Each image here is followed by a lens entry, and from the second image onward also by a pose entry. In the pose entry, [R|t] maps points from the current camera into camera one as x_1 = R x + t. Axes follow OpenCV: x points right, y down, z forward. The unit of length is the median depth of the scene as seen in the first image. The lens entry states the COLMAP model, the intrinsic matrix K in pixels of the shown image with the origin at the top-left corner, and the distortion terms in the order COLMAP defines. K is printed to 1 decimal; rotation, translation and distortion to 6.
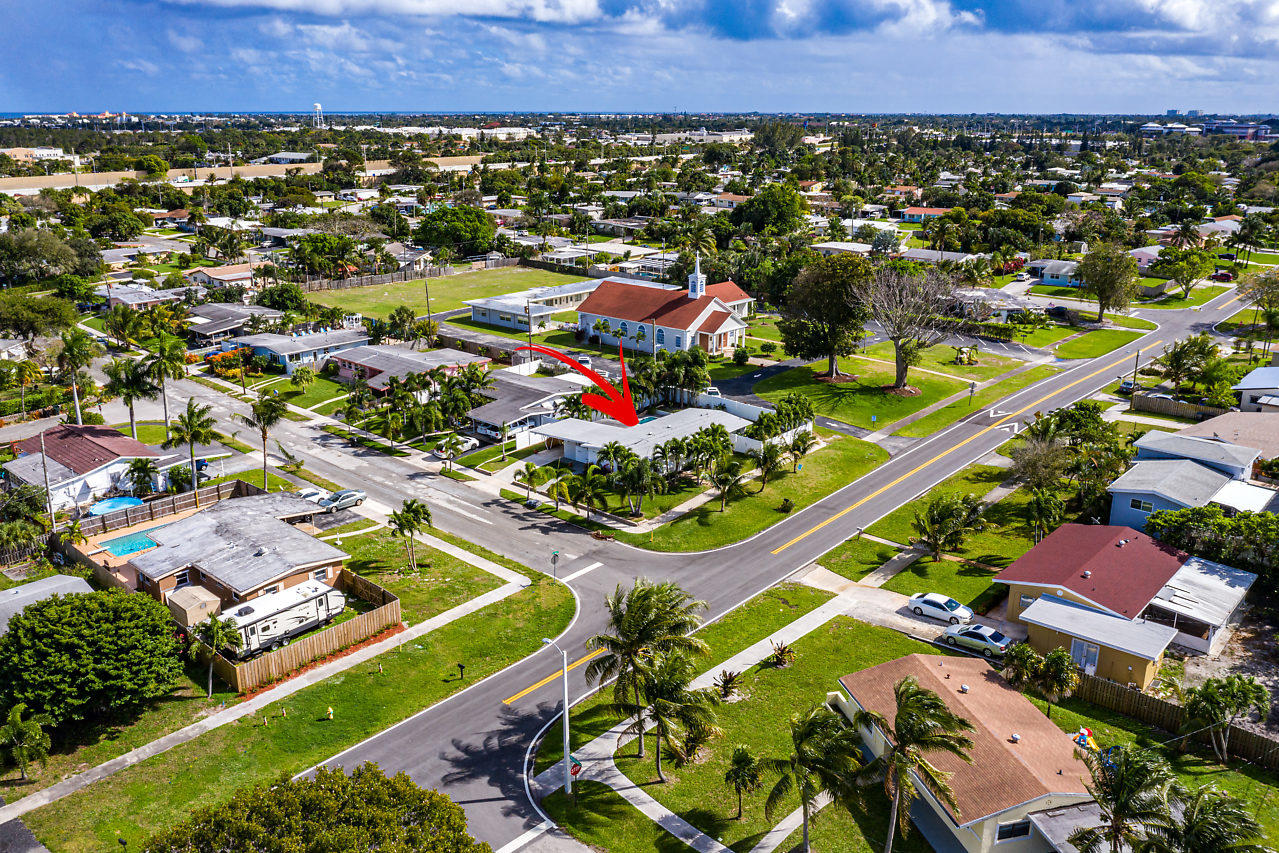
lens RADIAL K [[1047.1, 0, 639.5], [0, 1047.1, 426.5], [0, 0, 1]] dist [-0.004617, -0.001906]
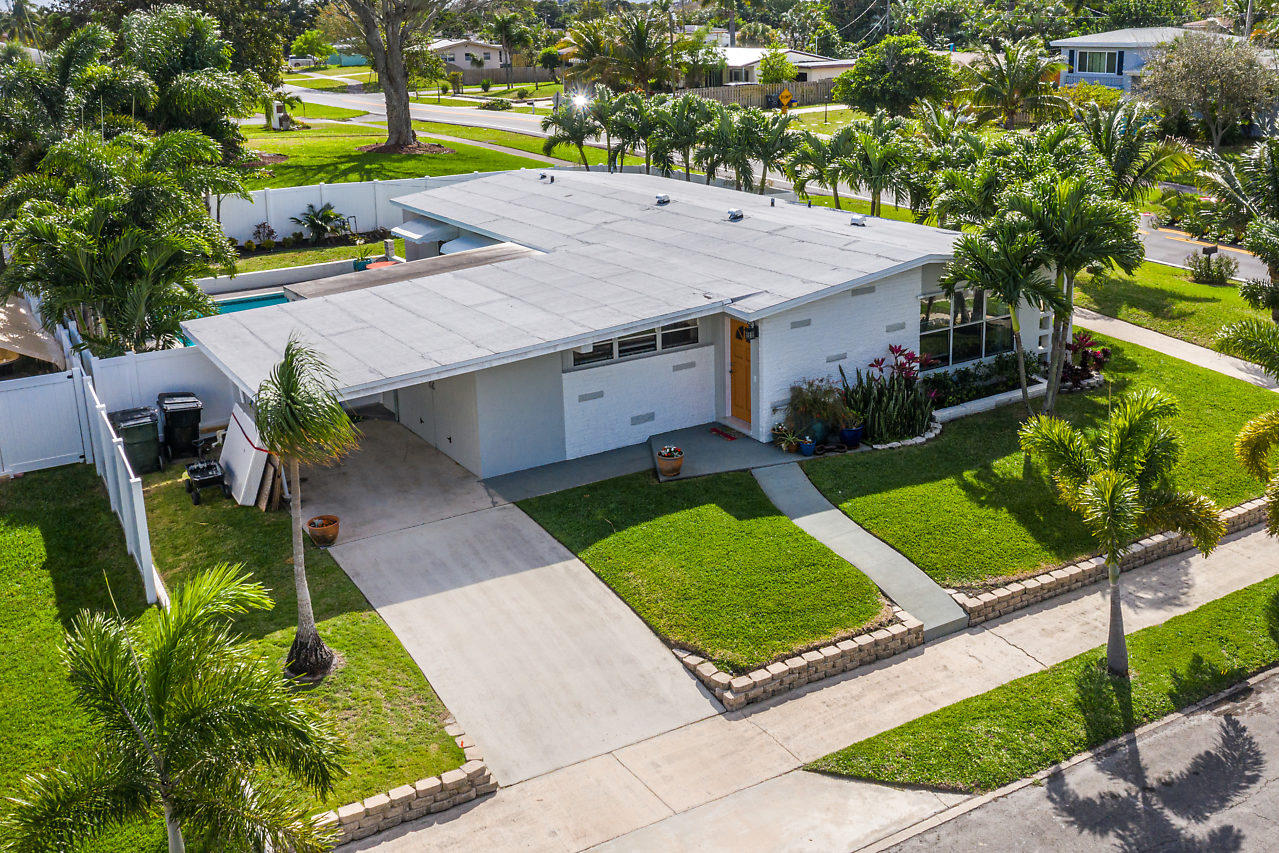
lens RADIAL K [[1245.8, 0, 695.4], [0, 1245.8, 374.8], [0, 0, 1]] dist [-0.008995, -0.019002]
pose [[0.279838, -0.279719, 0.918394, -0.216100], [0.300738, 0.934007, 0.192839, -0.013167], [-0.911728, 0.222232, 0.345493, 0.803081]]
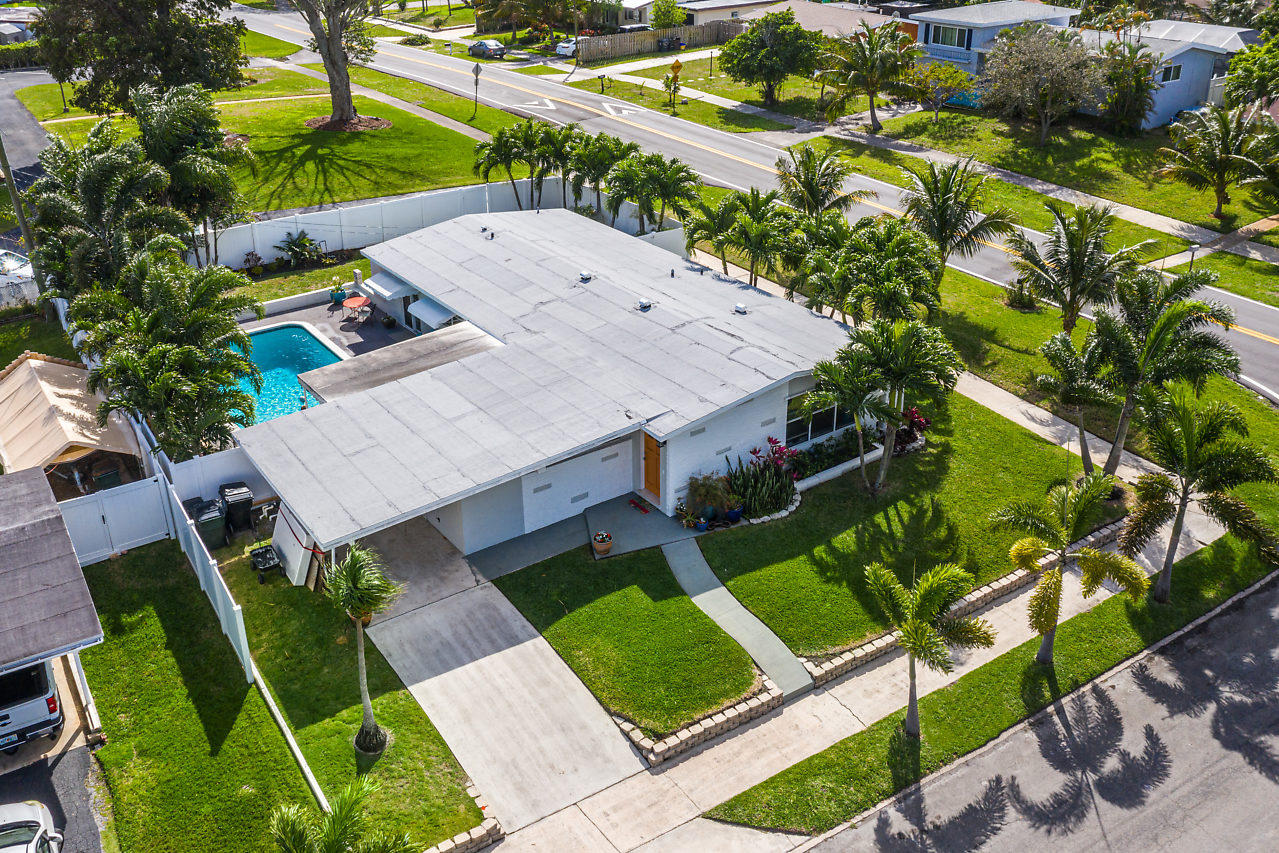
lens RADIAL K [[1098.8, 0, 597.8], [0, 1098.8, 425.9], [0, 0, 1]] dist [-0.009312, -0.013623]
pose [[0.269739, -0.447361, 0.852707, -0.231000], [0.305037, 0.879623, 0.364988, -0.067590], [-0.913342, 0.161656, 0.373731, 0.787121]]
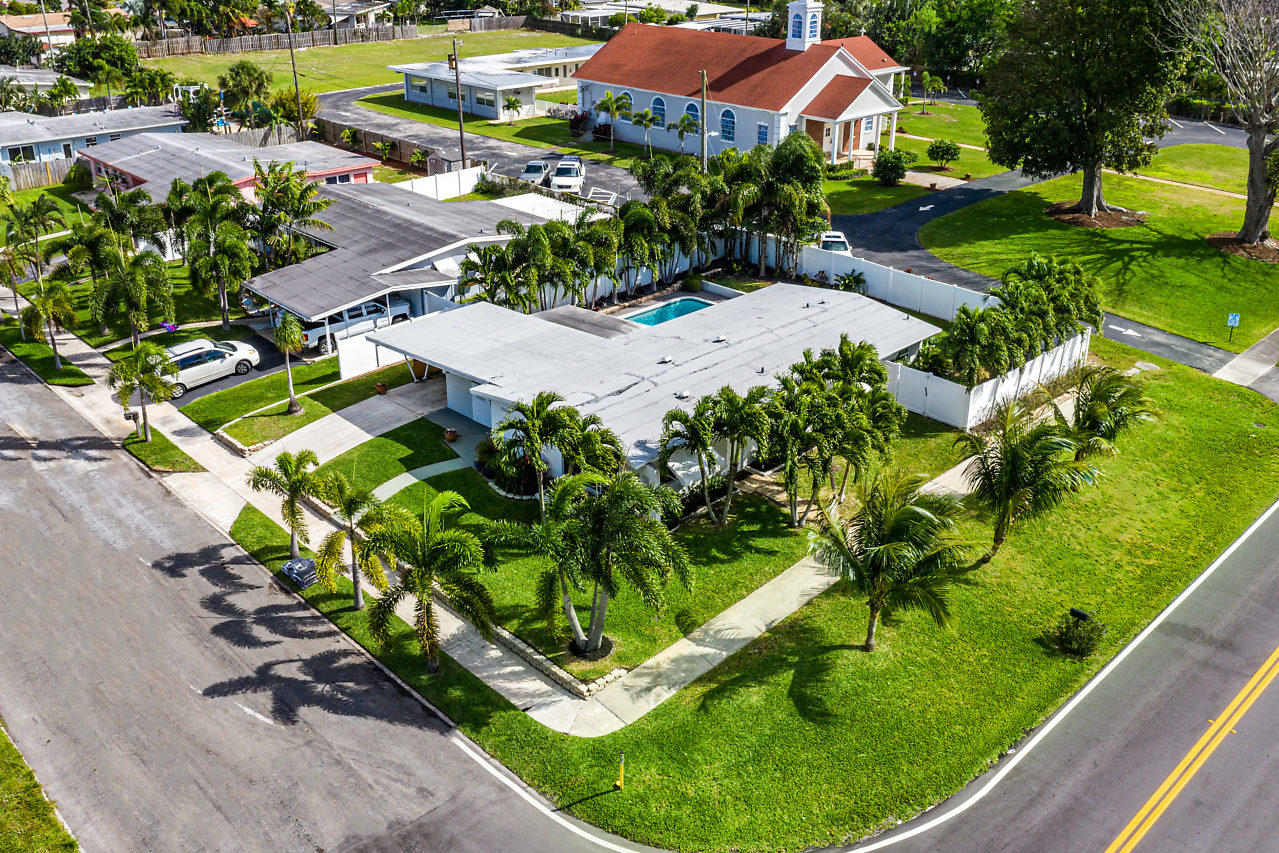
lens RADIAL K [[1169.6, 0, 640.2], [0, 1169.6, 391.0], [0, 0, 1]] dist [-0.010710, 0.001490]
pose [[0.997020, 0.033192, -0.069632, 0.026013], [-0.025495, 0.993752, 0.108656, -0.023036], [0.072803, -0.106557, 0.991638, 0.516212]]
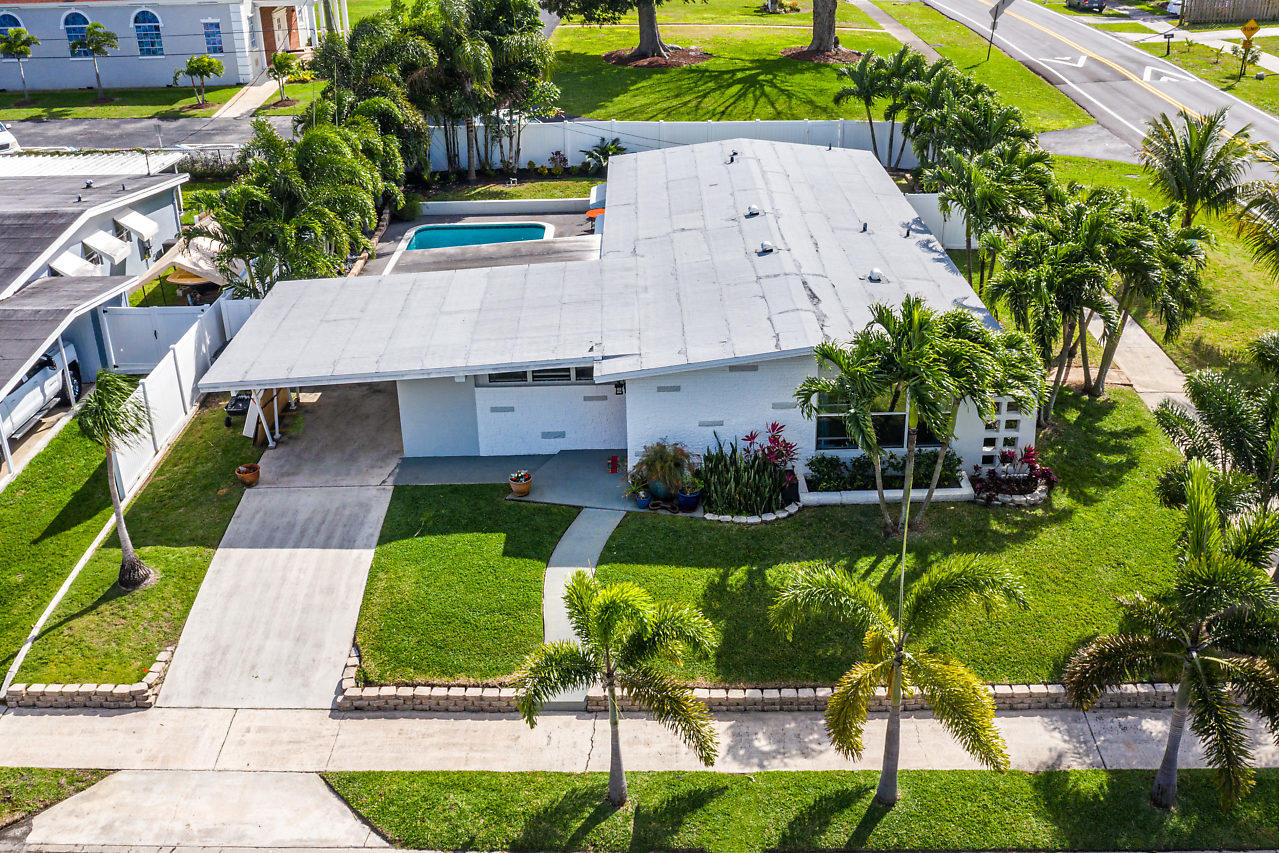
lens RADIAL K [[1210.4, 0, 639.5], [0, 1210.4, 426.5], [0, 0, 1]] dist [-0.015017, -0.008229]
pose [[0.757629, -0.306347, 0.576325, -0.156422], [0.214984, 0.950860, 0.222818, -0.018600], [-0.616264, -0.044913, 0.786258, 0.698742]]
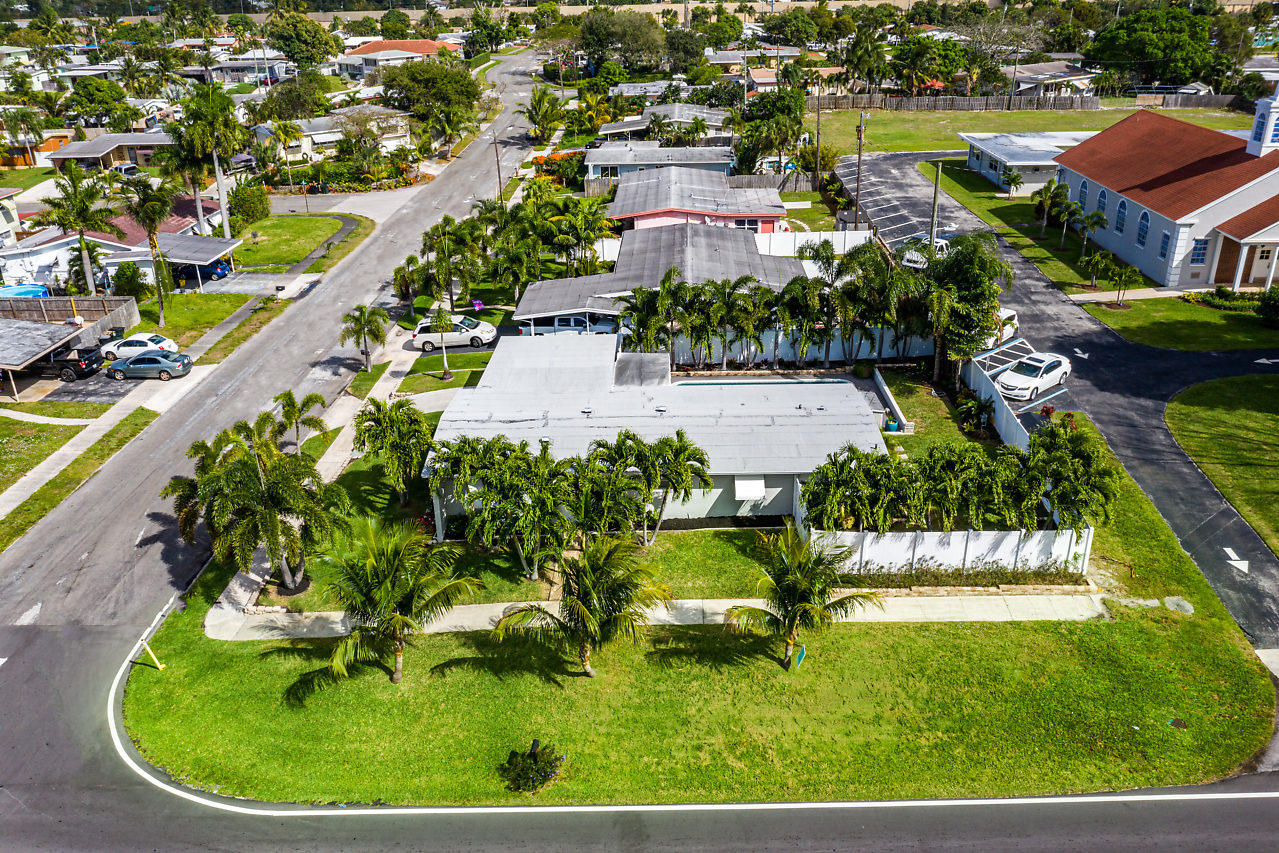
lens RADIAL K [[1008.2, 0, 633.9], [0, 1008.2, 425.6], [0, 0, 1]] dist [-0.007404, -0.006253]
pose [[0.639908, 0.303474, -0.705989, 0.263240], [-0.204071, 0.952840, 0.224614, -0.069539], [0.740859, 0.000340, 0.671660, 0.651023]]
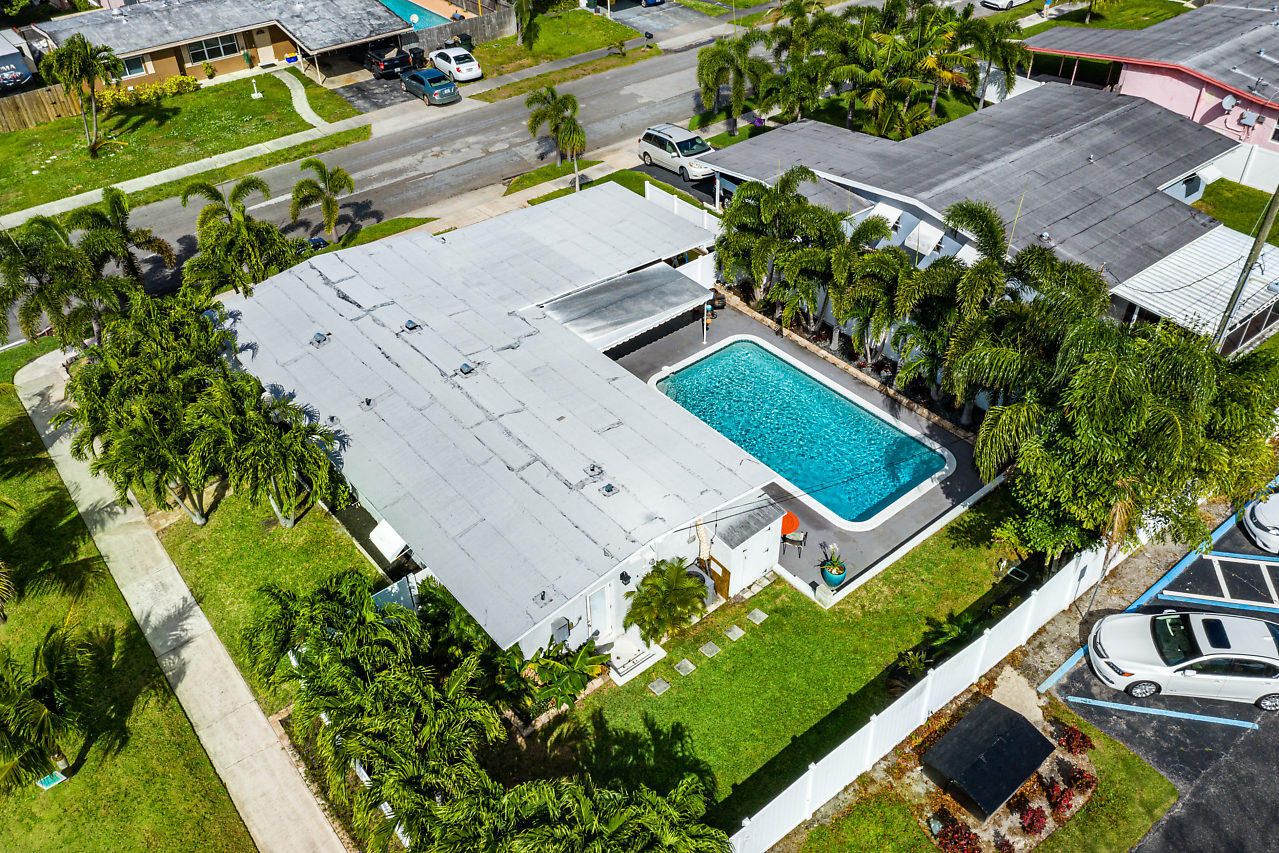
lens RADIAL K [[1008.2, 0, 633.9], [0, 1008.2, 425.6], [0, 0, 1]] dist [-0.007404, -0.006253]
pose [[-0.171833, 0.620040, -0.765522, 0.209417], [-0.269734, 0.717771, 0.641910, -0.154165], [0.947479, 0.316789, 0.043909, 0.920356]]
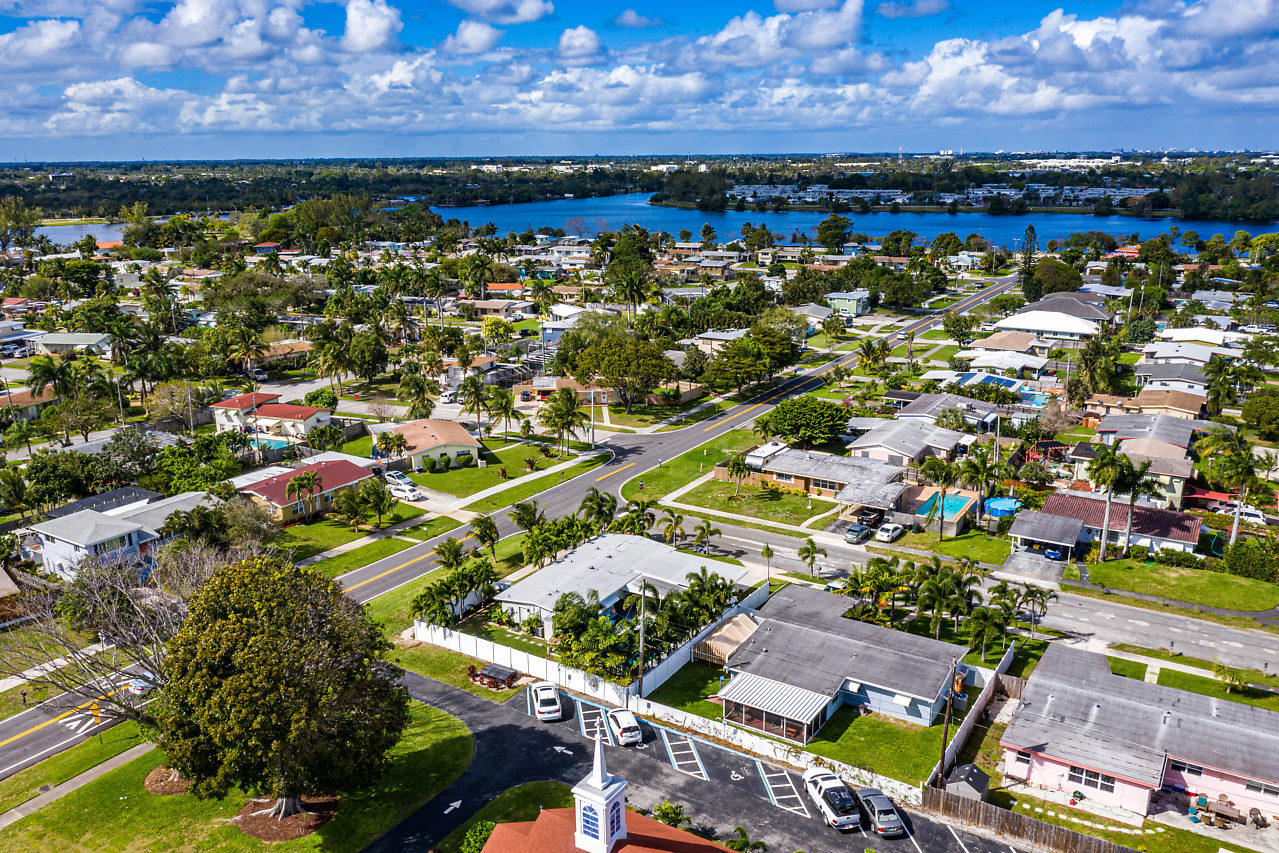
lens RADIAL K [[1008.2, 0, 633.9], [0, 1008.2, 425.6], [0, 0, 1]] dist [-0.007404, -0.006253]
pose [[-0.986426, 0.051242, -0.156007, 0.107155], [-0.039080, 0.849503, 0.526134, -0.493056], [0.159489, 0.525090, -0.835969, 1.474769]]
